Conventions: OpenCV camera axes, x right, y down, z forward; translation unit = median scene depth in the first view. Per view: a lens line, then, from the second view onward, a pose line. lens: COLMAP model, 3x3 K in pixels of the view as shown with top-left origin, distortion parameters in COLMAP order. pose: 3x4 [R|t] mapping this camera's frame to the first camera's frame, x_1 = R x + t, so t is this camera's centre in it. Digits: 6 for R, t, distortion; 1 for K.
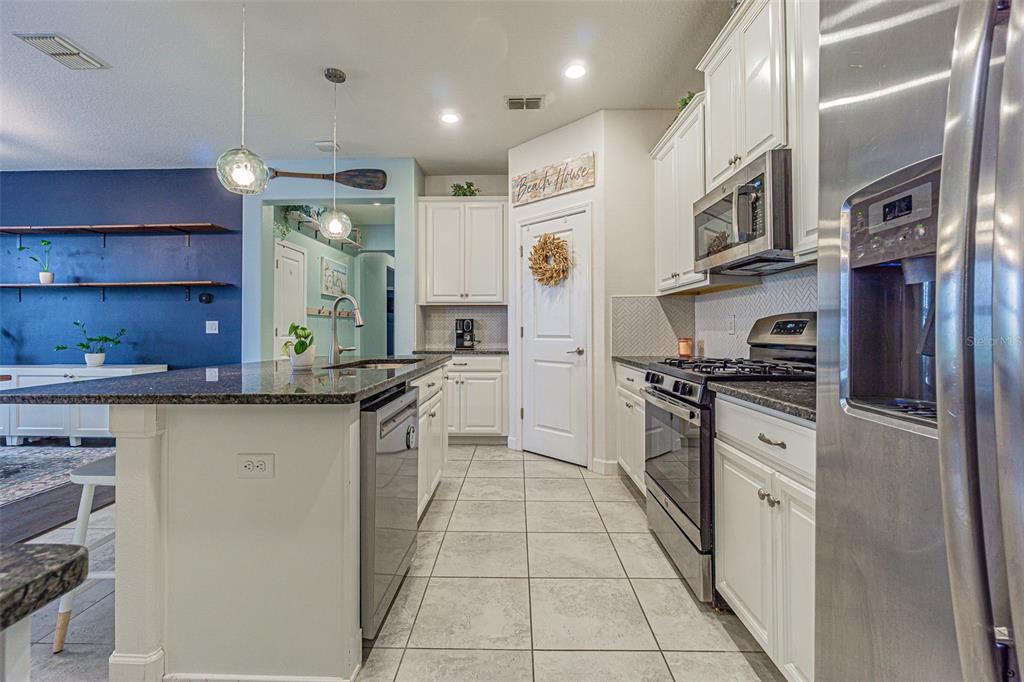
lens RADIAL K [[445.1, 0, 507.7], [0, 445.1, 322.7], [0, 0, 1]] dist [-0.008358, 0.003142]
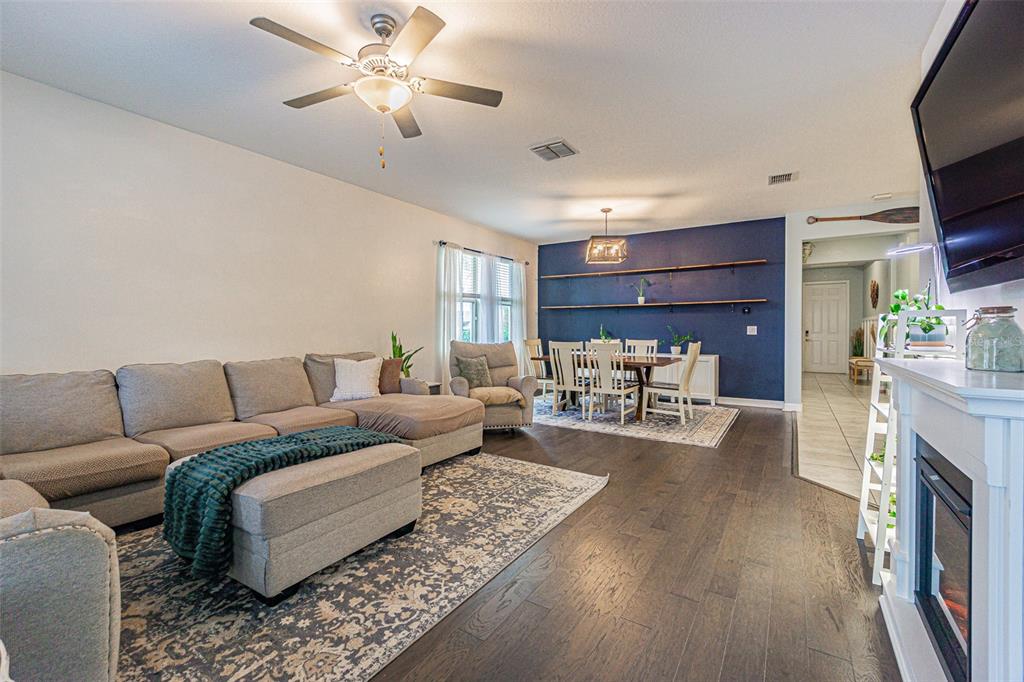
lens RADIAL K [[445.1, 0, 511.4], [0, 445.1, 335.4], [0, 0, 1]] dist [-0.008358, 0.003142]
pose [[0.855922, 0.005509, -0.517076, -0.677440], [0.007034, 0.999727, 0.022294, -0.013194], [0.517057, -0.022719, 0.855649, -0.753695]]
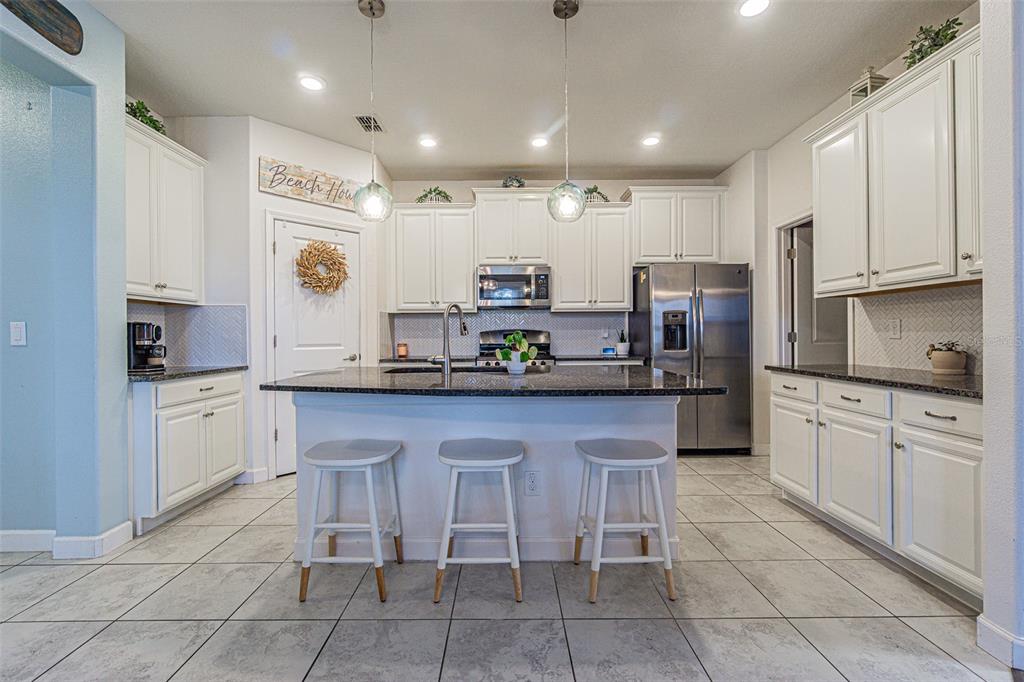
lens RADIAL K [[445.1, 0, 512.3], [0, 445.1, 336.3], [0, 0, 1]] dist [-0.008358, 0.003142]
pose [[-0.035203, 0.000639, 0.999380, -0.855643], [-0.009326, 0.999956, -0.000968, 0.007543], [-0.999337, -0.009354, -0.035195, 0.573906]]
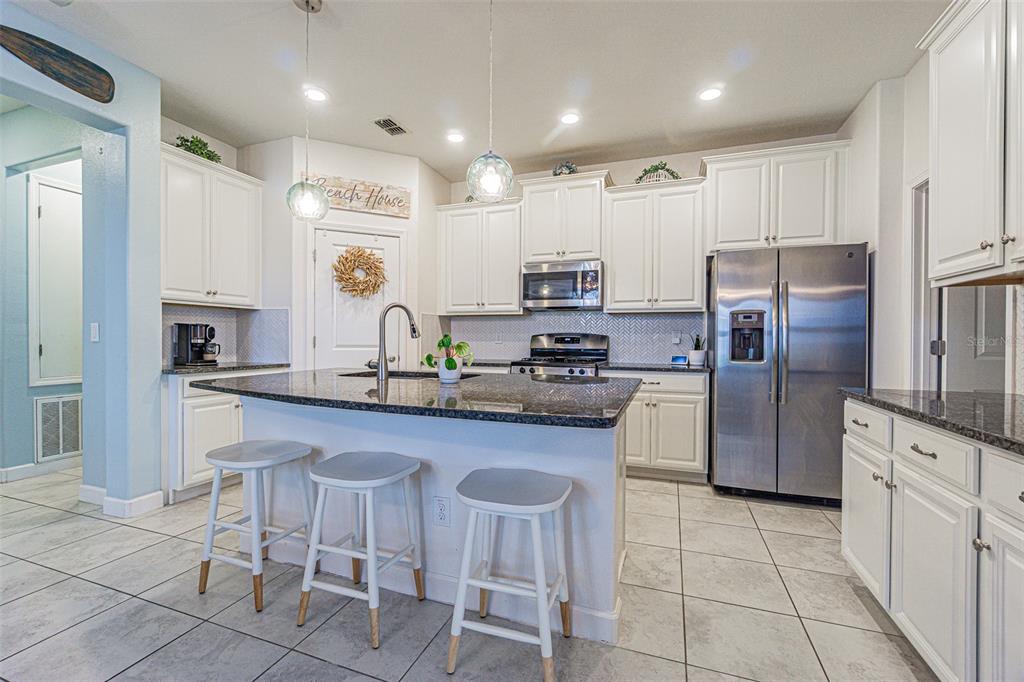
lens RADIAL K [[445.1, 0, 511.7], [0, 445.1, 342.2], [0, 0, 1]] dist [-0.008358, 0.003142]
pose [[0.322283, -0.001944, 0.946641, -0.727185], [-0.023255, 0.999680, 0.009970, 0.002813], [-0.946358, -0.025227, 0.322135, 0.307069]]
